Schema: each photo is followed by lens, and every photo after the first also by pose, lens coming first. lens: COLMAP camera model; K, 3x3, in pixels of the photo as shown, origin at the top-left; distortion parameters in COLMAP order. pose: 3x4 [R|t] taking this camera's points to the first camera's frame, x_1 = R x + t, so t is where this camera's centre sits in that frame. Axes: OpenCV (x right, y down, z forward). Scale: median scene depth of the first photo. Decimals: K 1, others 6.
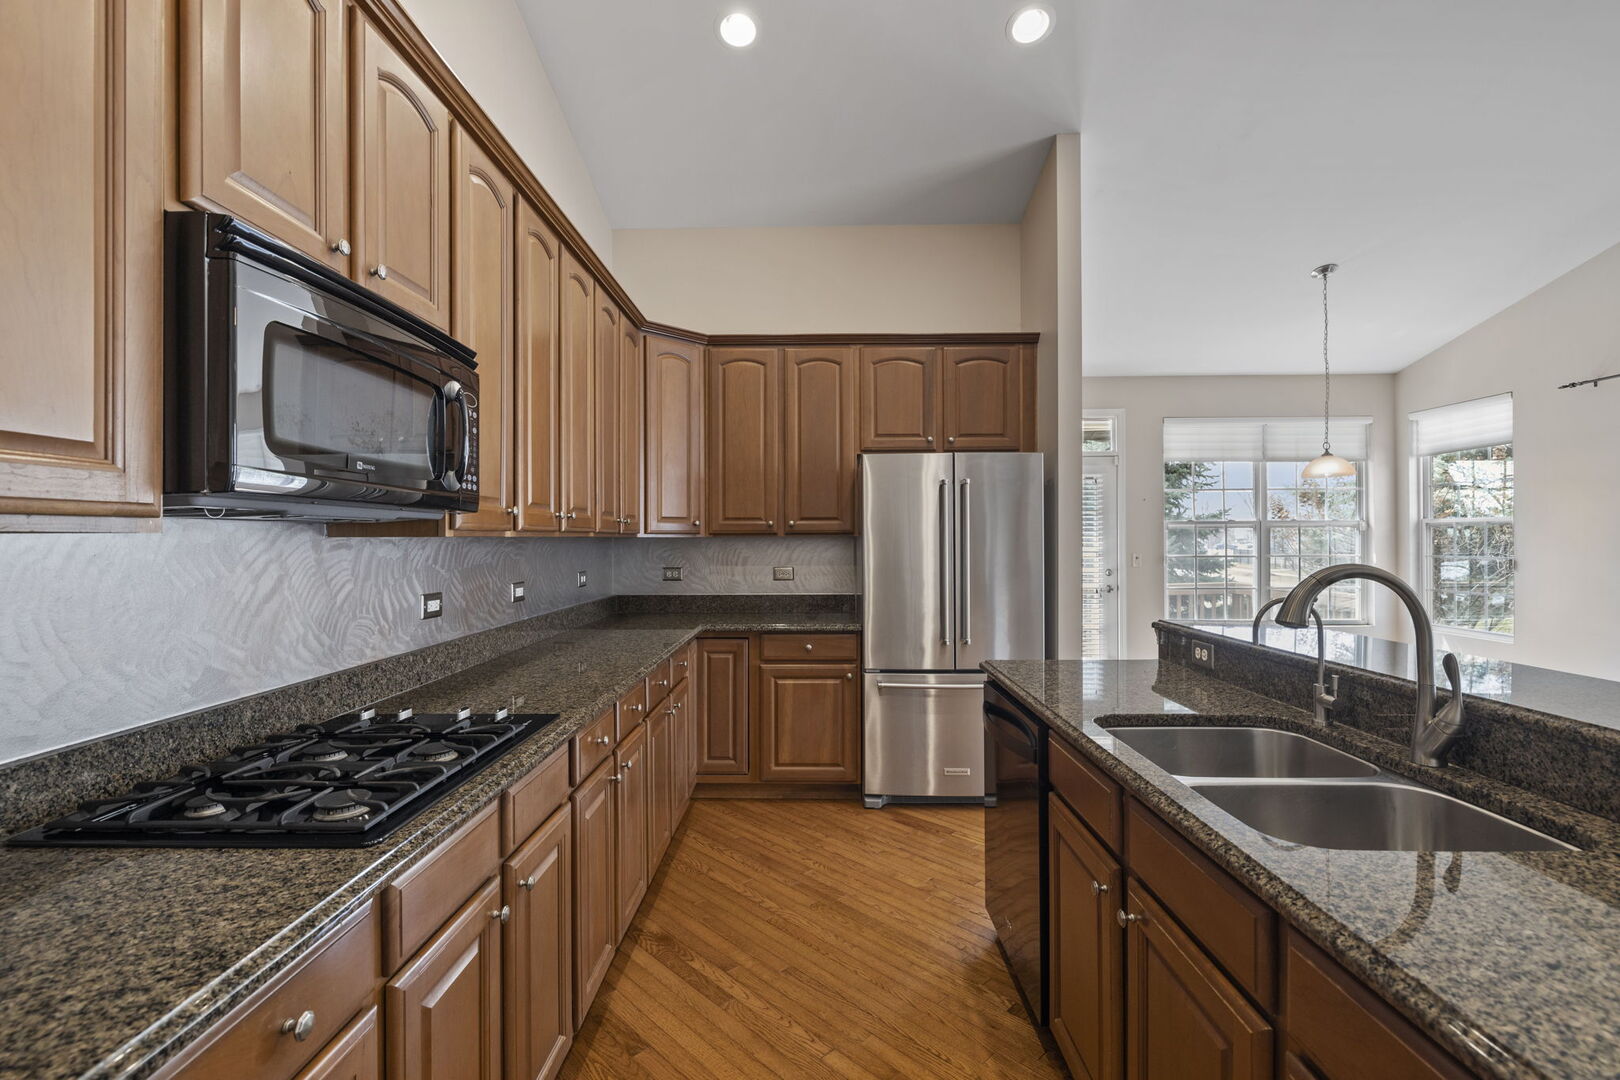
lens RADIAL K [[710.5, 0, 805.0], [0, 710.5, 536.4], [0, 0, 1]] dist [-0.002686, -0.000458]
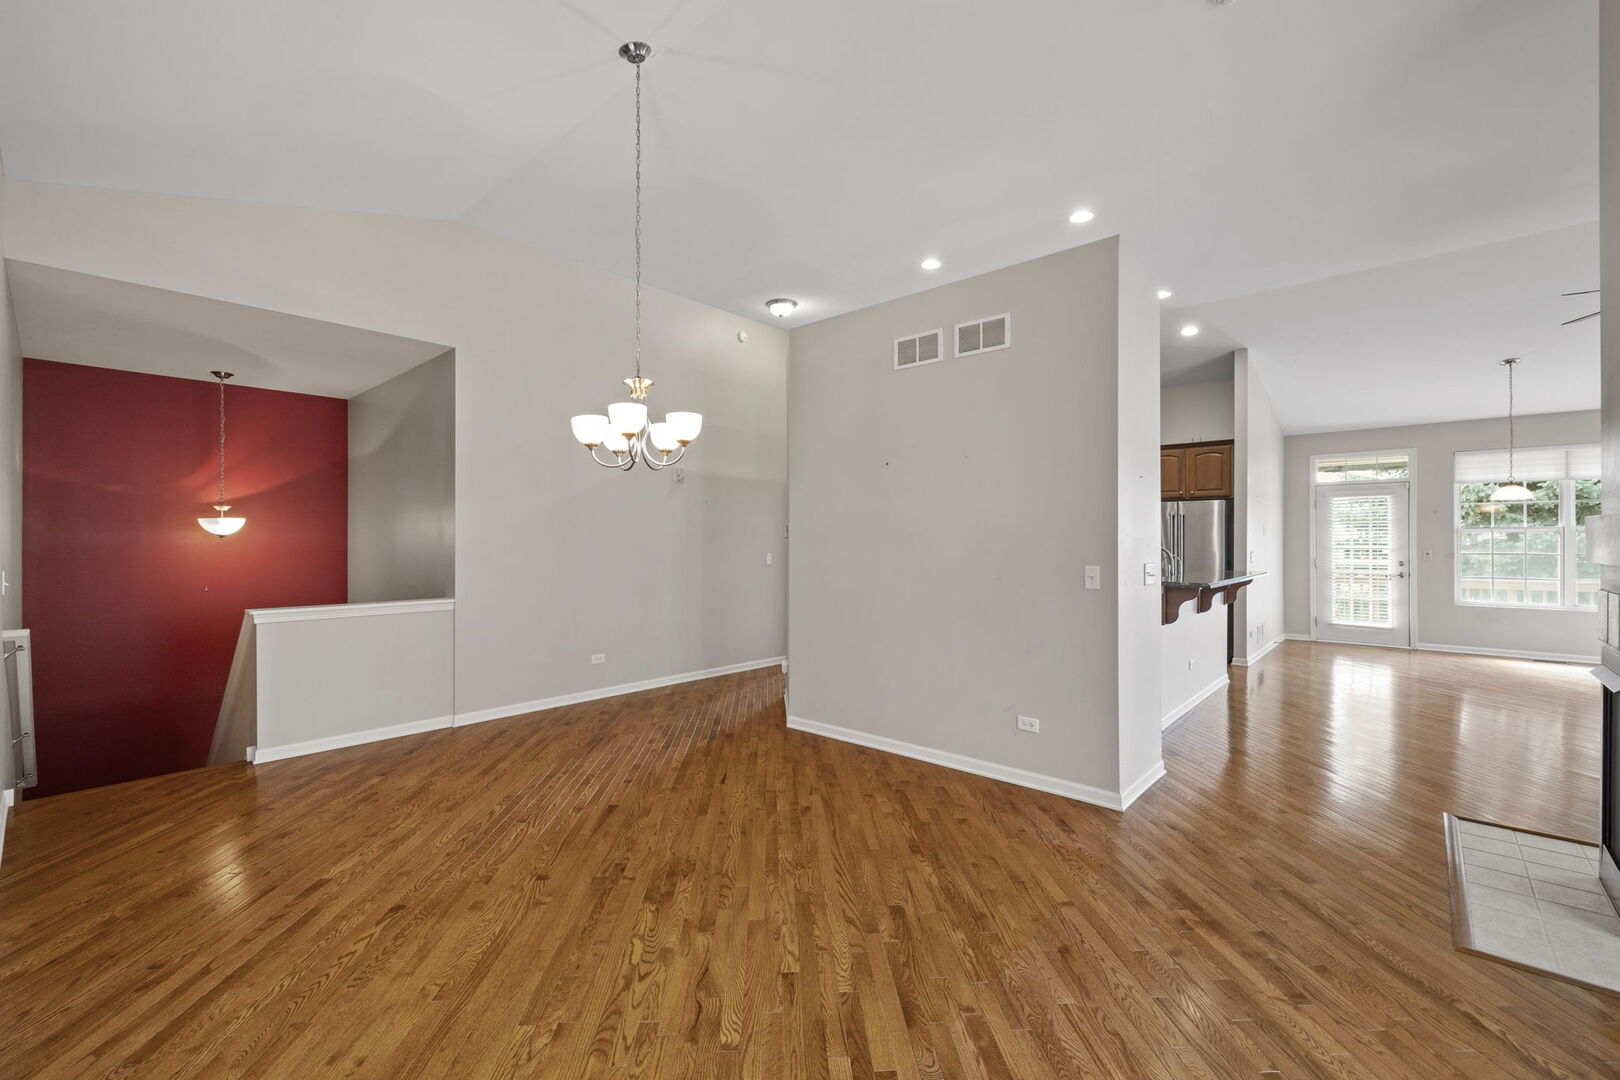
lens RADIAL K [[682.9, 0, 808.4], [0, 682.9, 539.8], [0, 0, 1]] dist [0.004104, 0.000432]
pose [[0.755469, 0.003794, -0.655174, 0.567266], [-0.000005, 0.999983, 0.005784, -0.006332], [0.655185, -0.004367, 0.755456, -1.077241]]
